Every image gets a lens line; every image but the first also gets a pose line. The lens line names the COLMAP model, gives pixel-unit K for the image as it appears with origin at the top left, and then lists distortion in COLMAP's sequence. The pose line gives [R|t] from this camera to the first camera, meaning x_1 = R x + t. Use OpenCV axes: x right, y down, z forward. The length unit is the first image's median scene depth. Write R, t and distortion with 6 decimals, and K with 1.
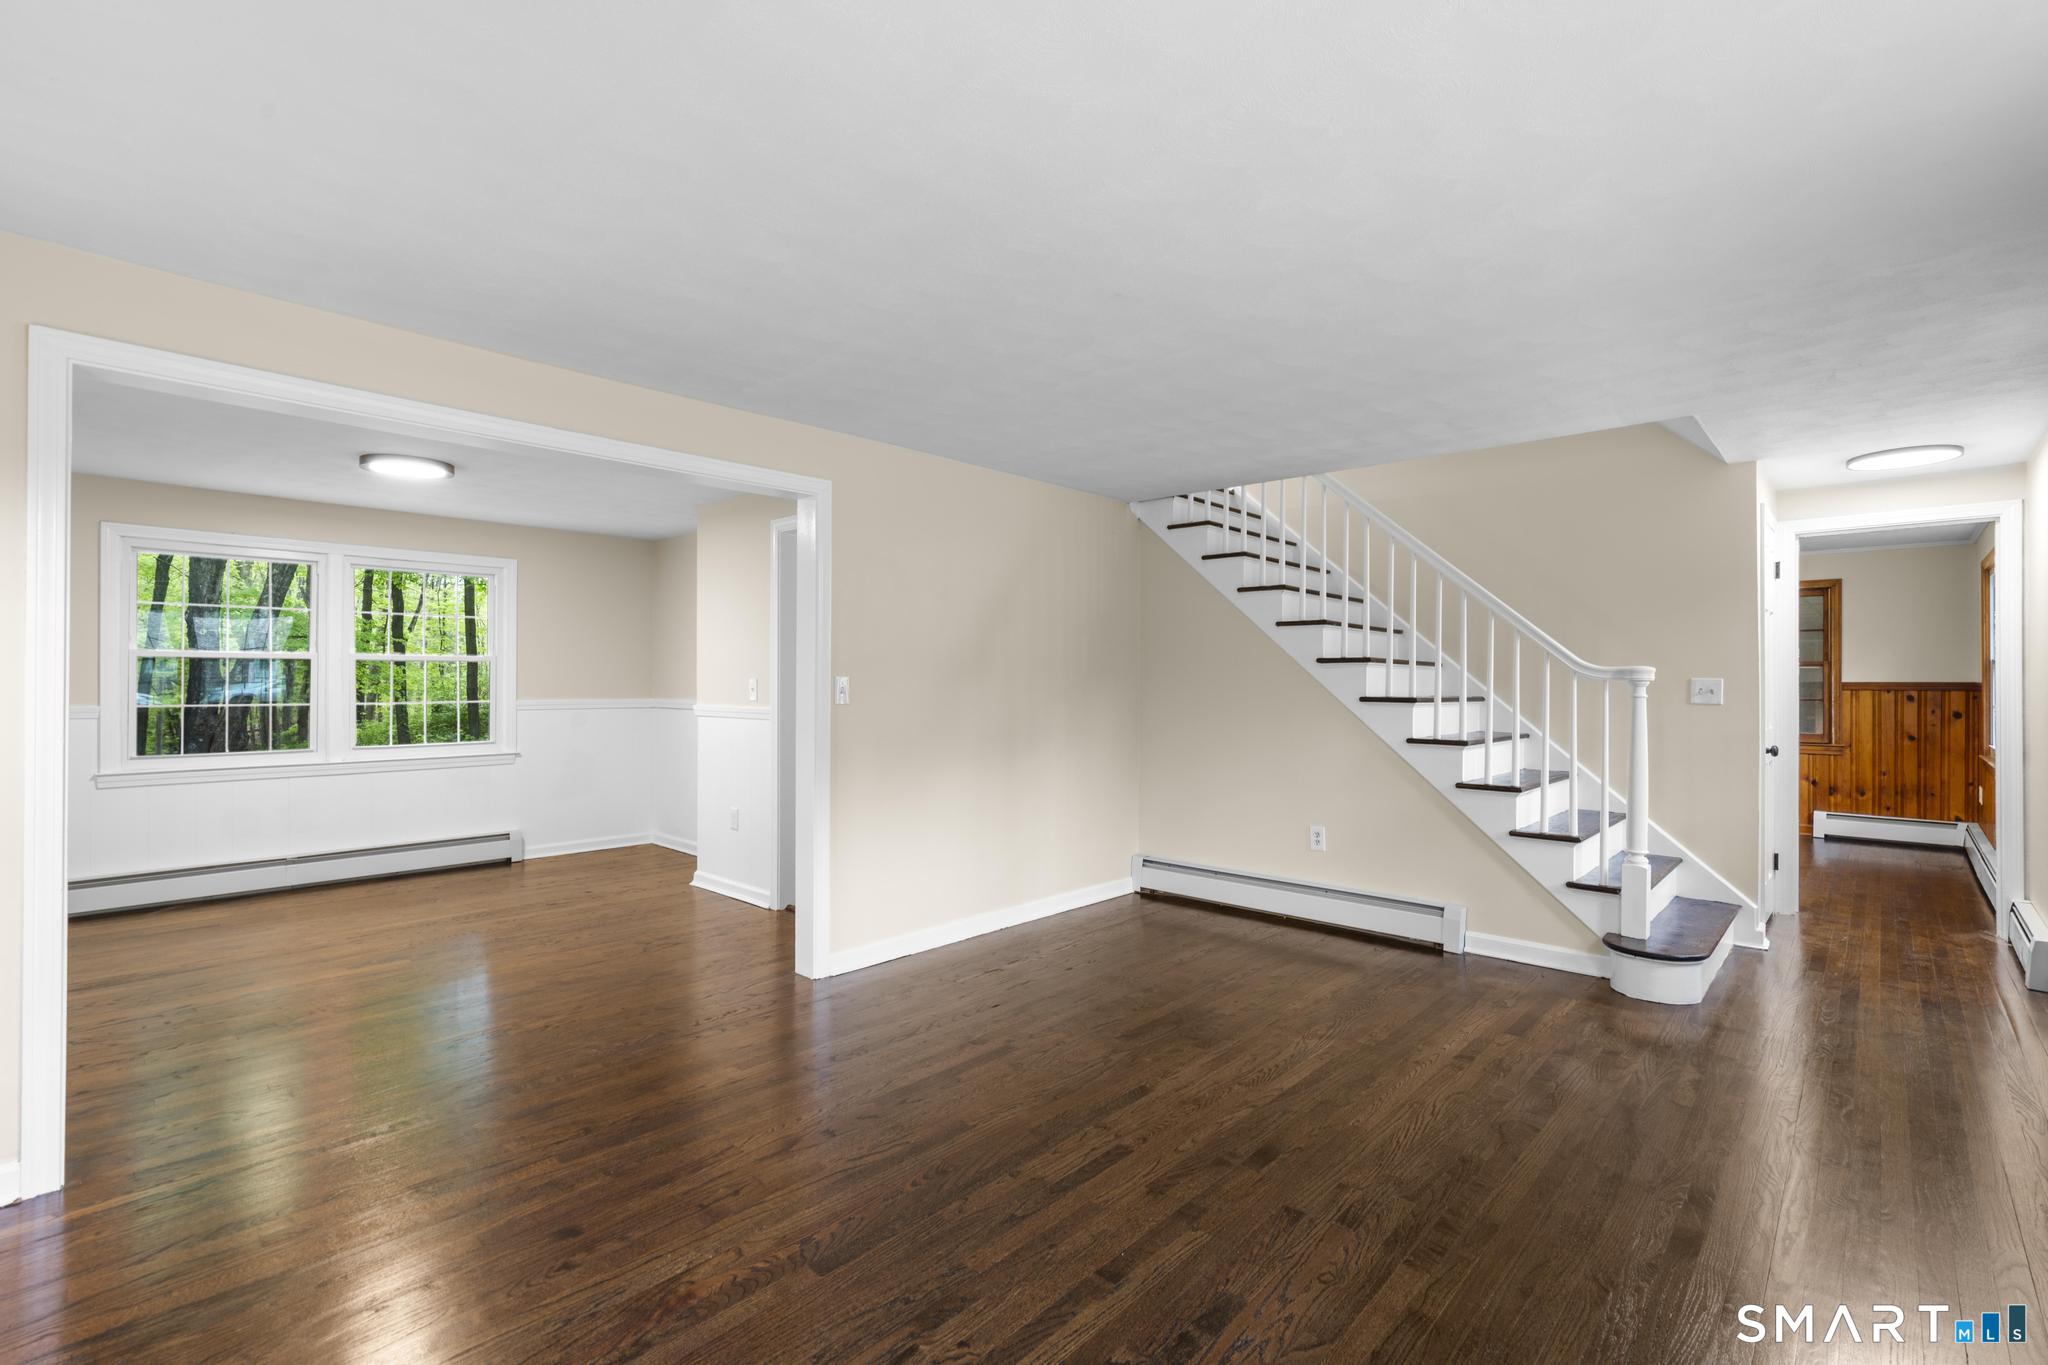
lens RADIAL K [[926.0, 0, 1034.8], [0, 926.0, 676.6], [0, 0, 1]] dist [-0.008062, 0.005134]
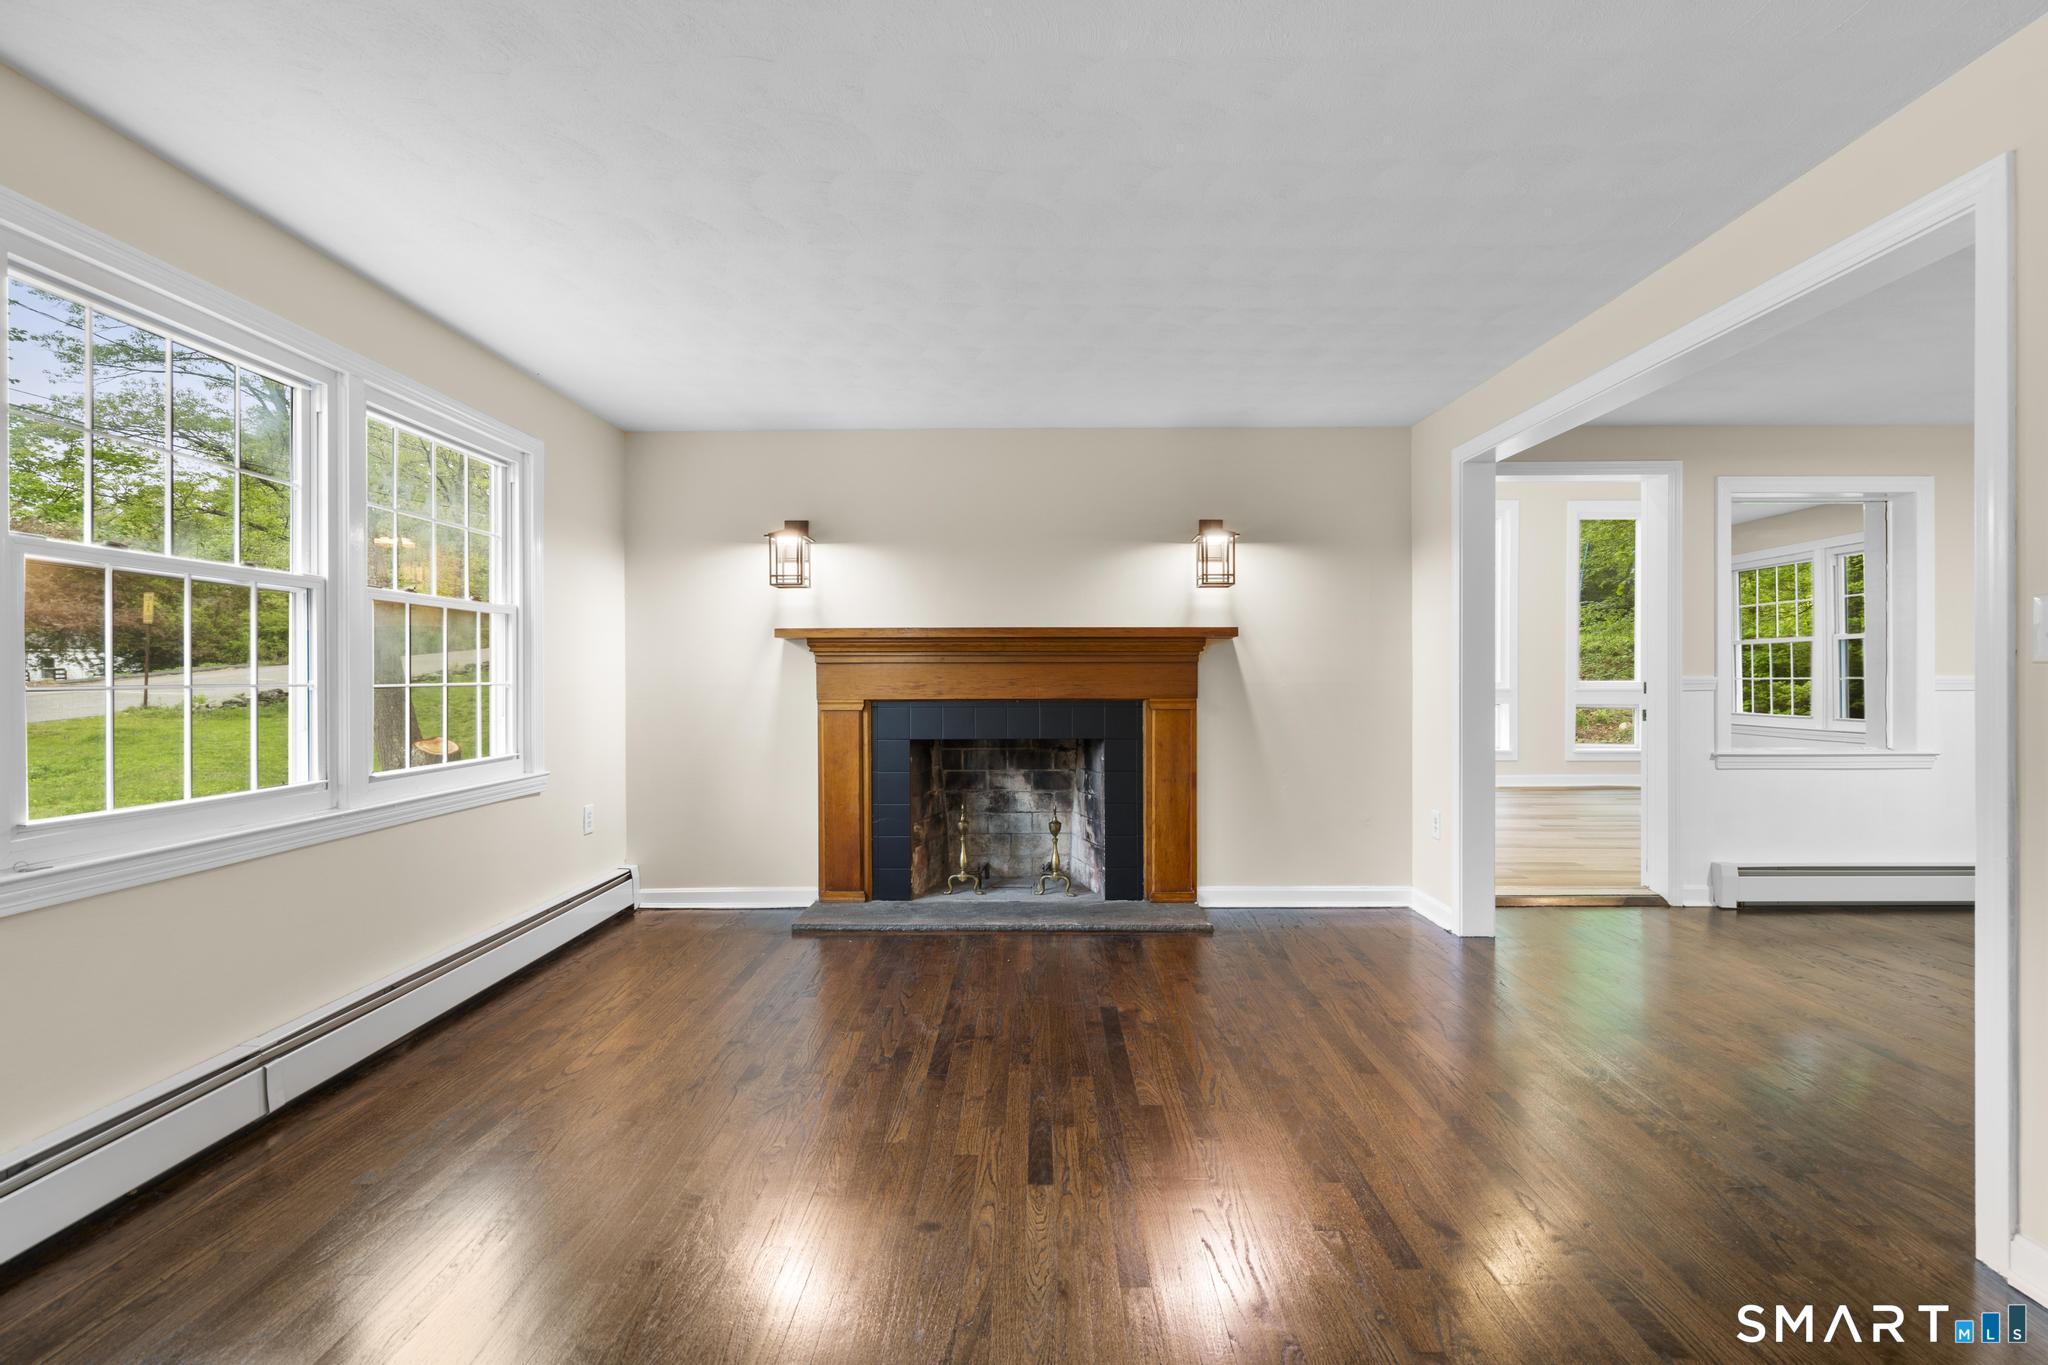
lens RADIAL K [[926.0, 0, 1034.8], [0, 926.0, 676.6], [0, 0, 1]] dist [-0.008062, 0.005134]
pose [[-0.738836, 0.001141, -0.673884, 0.297387], [0.004983, 0.999980, -0.003770, 0.026061], [0.673867, -0.006144, -0.738827, 0.724163]]
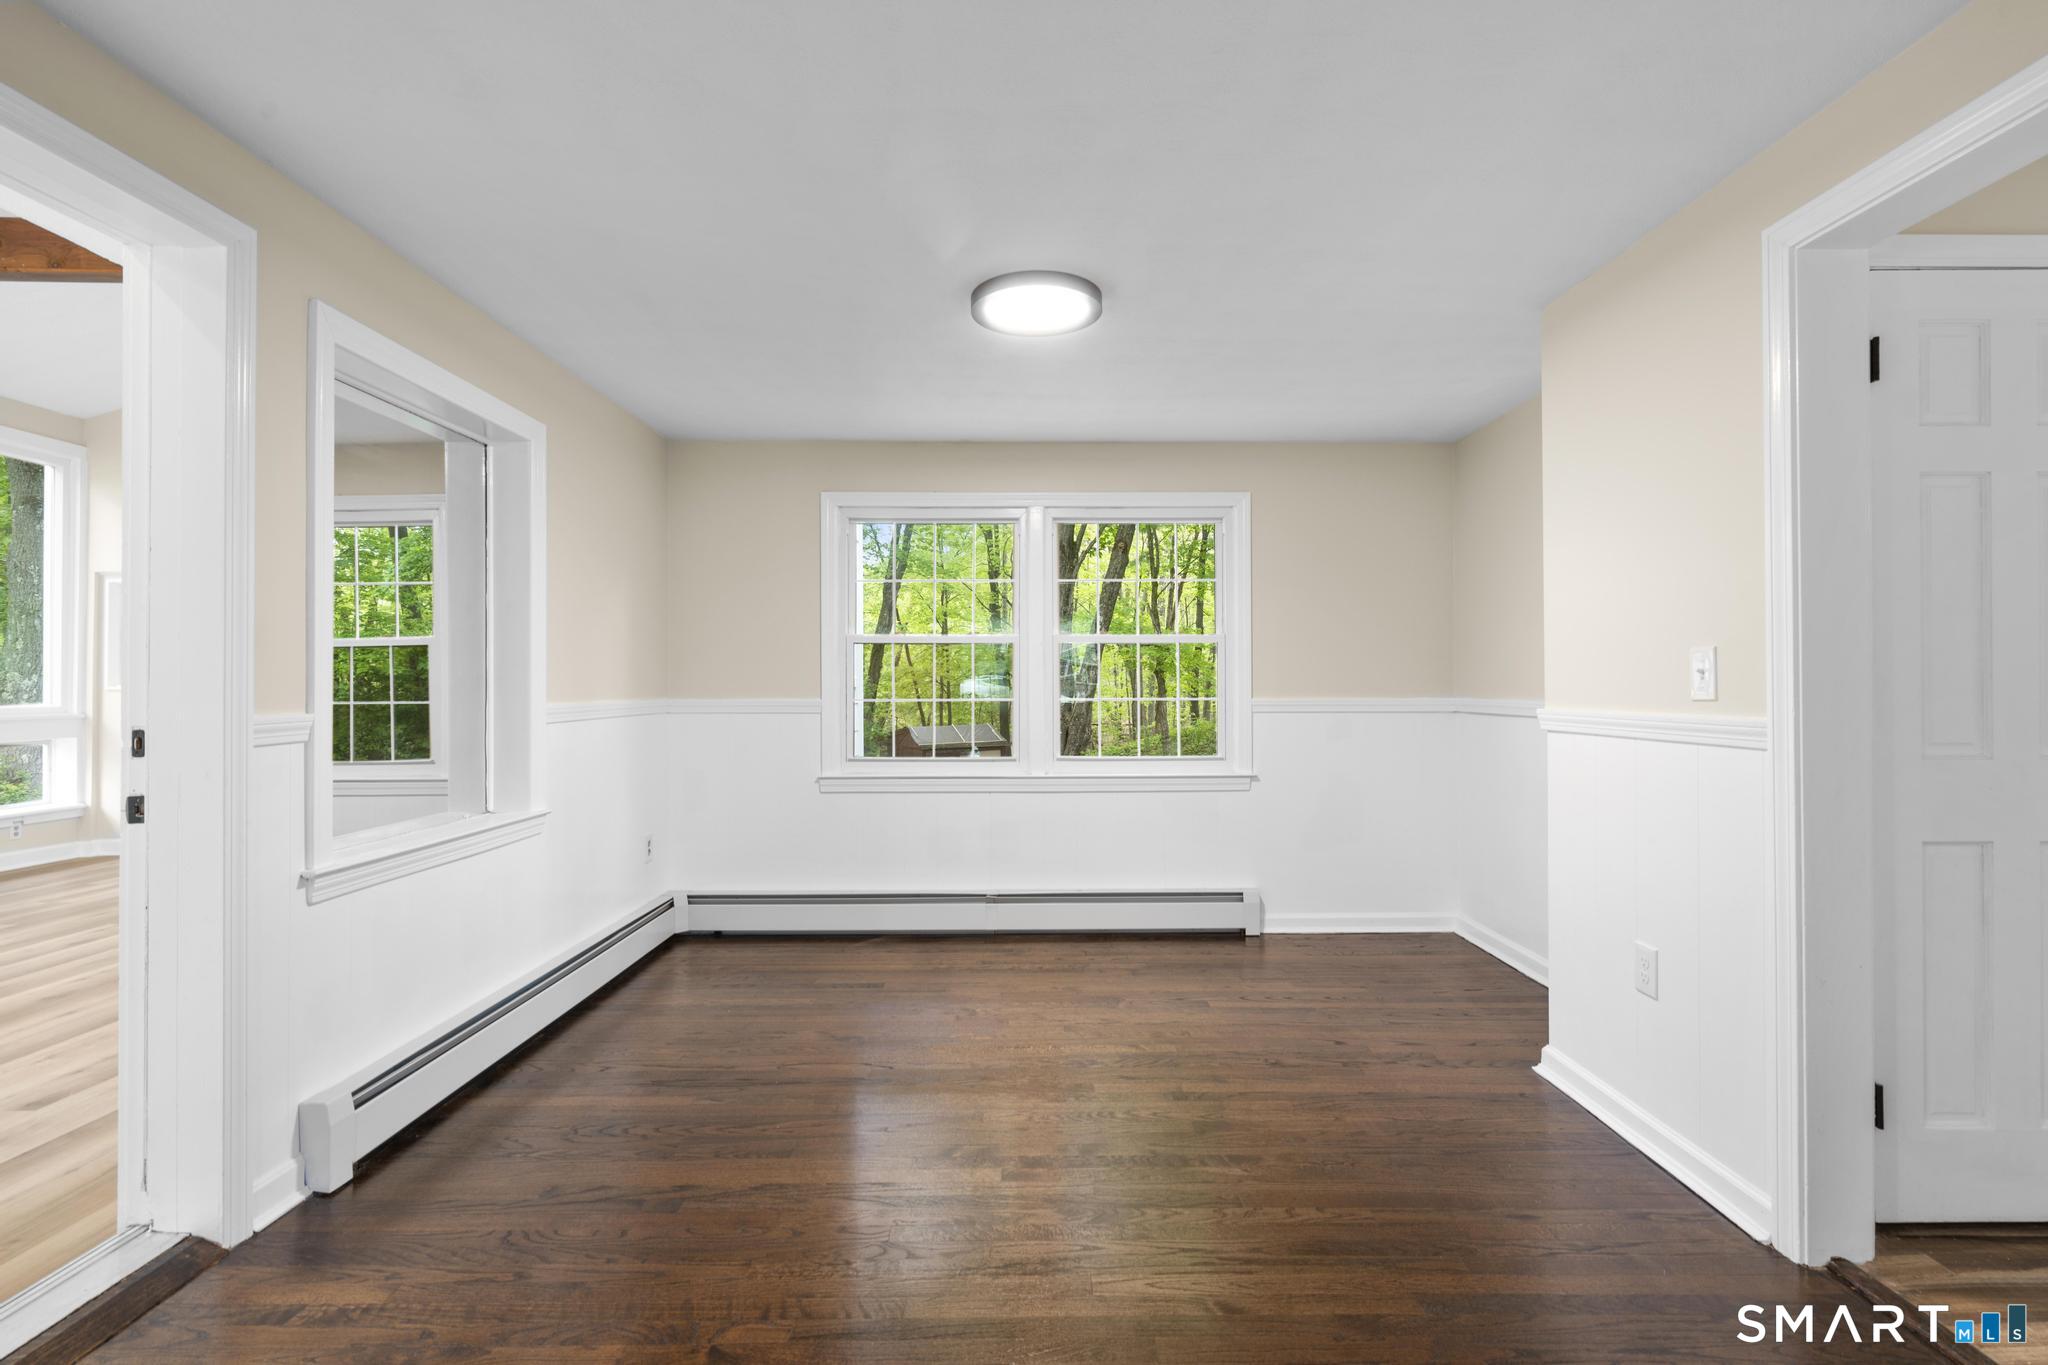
lens RADIAL K [[926.0, 0, 1034.8], [0, 926.0, 676.6], [0, 0, 1]] dist [-0.008062, 0.005134]
pose [[0.684958, -0.009283, -0.728523, -0.199831], [0.006802, 0.999957, -0.006346, 0.015192], [0.728551, -0.000609, 0.684992, 0.481959]]
